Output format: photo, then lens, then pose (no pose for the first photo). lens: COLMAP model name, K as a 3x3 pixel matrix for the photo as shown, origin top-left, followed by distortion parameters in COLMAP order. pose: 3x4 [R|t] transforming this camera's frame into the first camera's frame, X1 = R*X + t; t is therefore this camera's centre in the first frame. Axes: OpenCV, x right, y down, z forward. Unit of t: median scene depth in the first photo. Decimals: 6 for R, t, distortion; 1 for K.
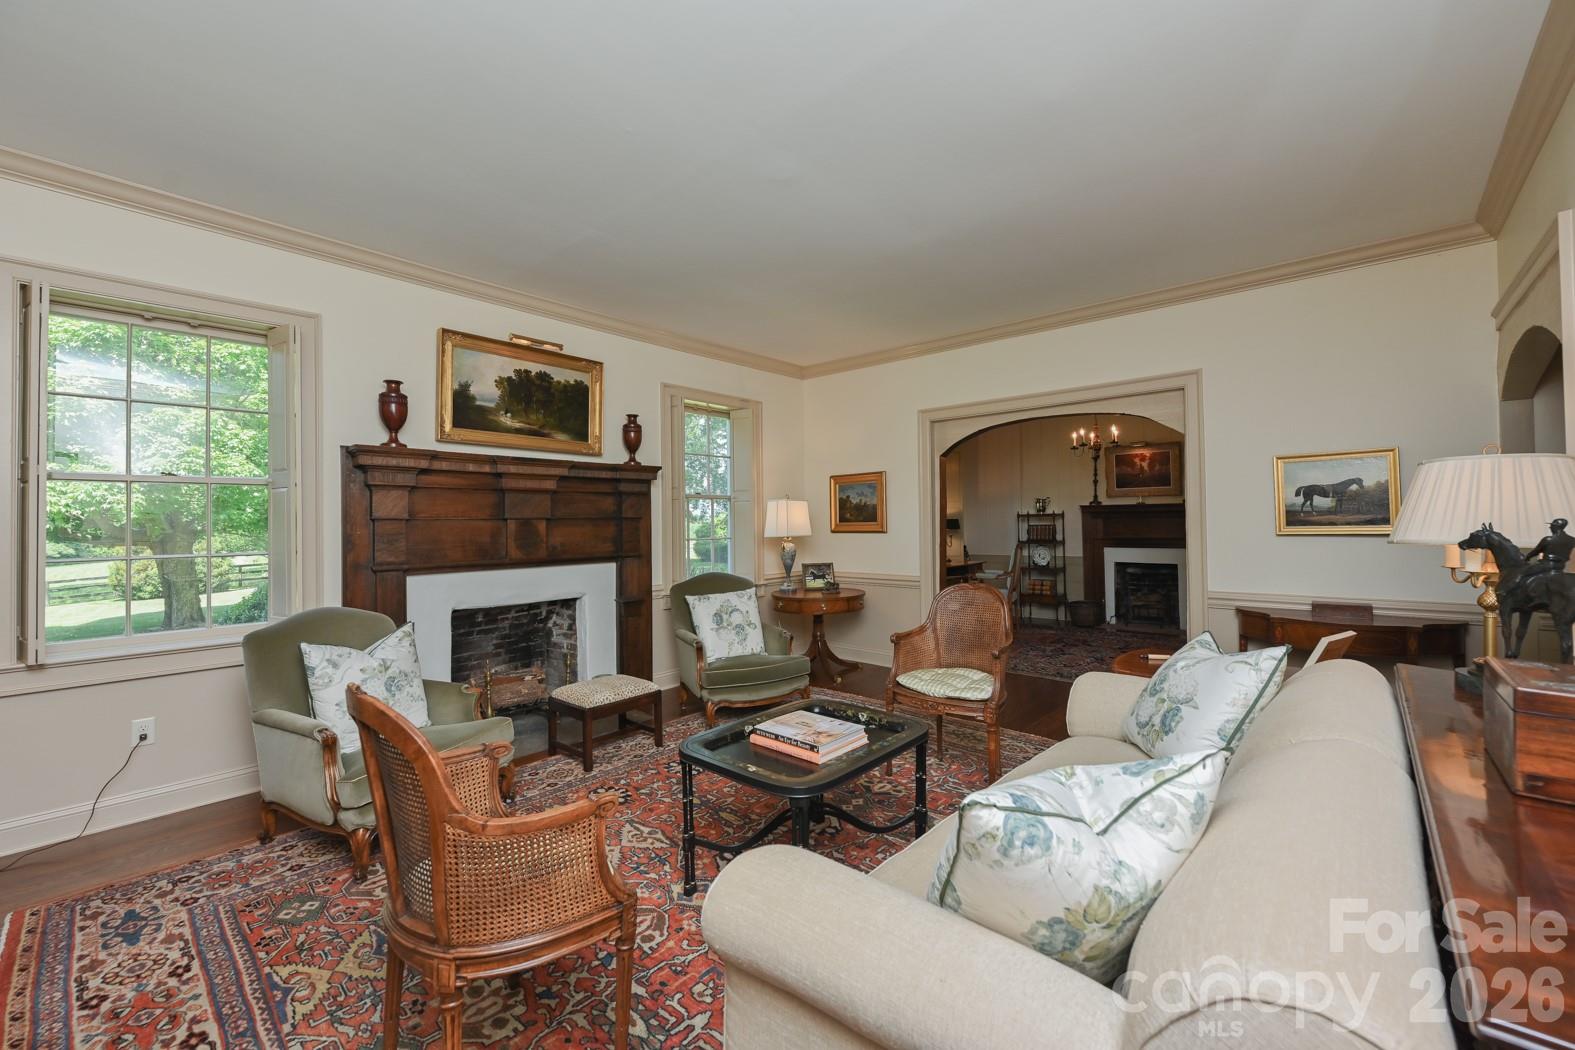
lens RADIAL K [[654.2, 0, 788.4], [0, 654.2, 504.8], [0, 0, 1]] dist [0.068803, -0.028127]
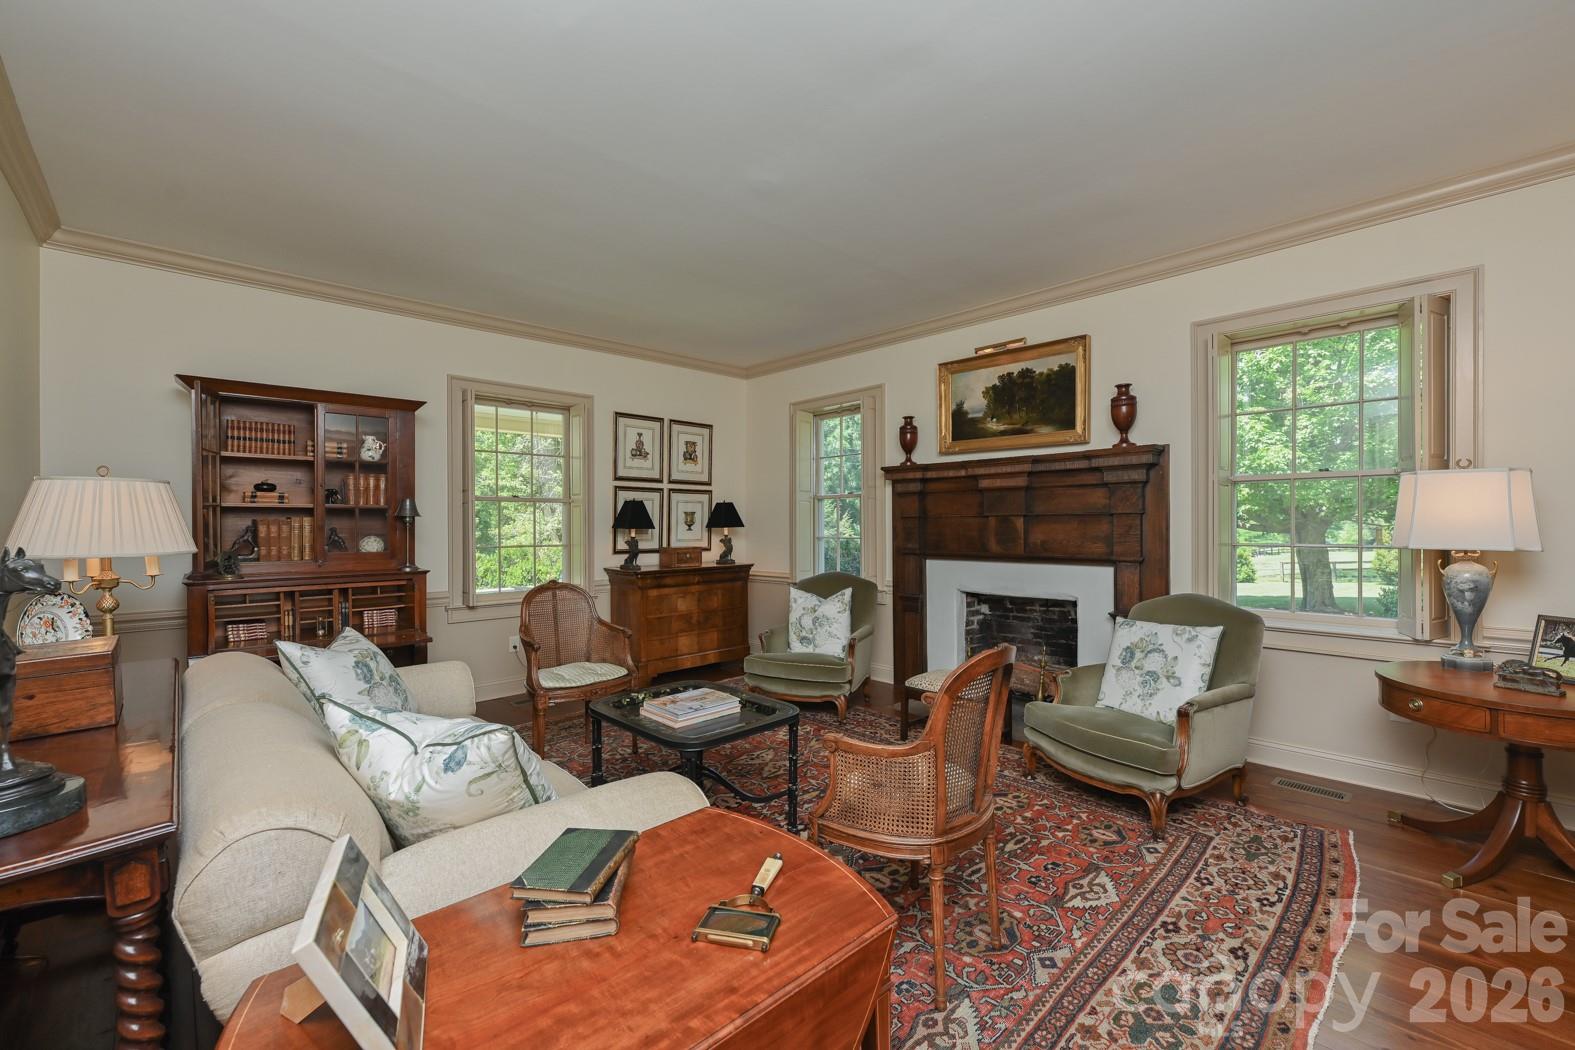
lens RADIAL K [[659.5, 0, 791.3], [0, 659.5, 527.0], [0, 0, 1]] dist [-0.001942, -0.000432]
pose [[-0.082257, 0.015723, -0.996487, 0.629745], [0.031601, 0.999414, 0.013160, 0.013394], [0.996110, -0.030408, -0.082706, 0.694142]]
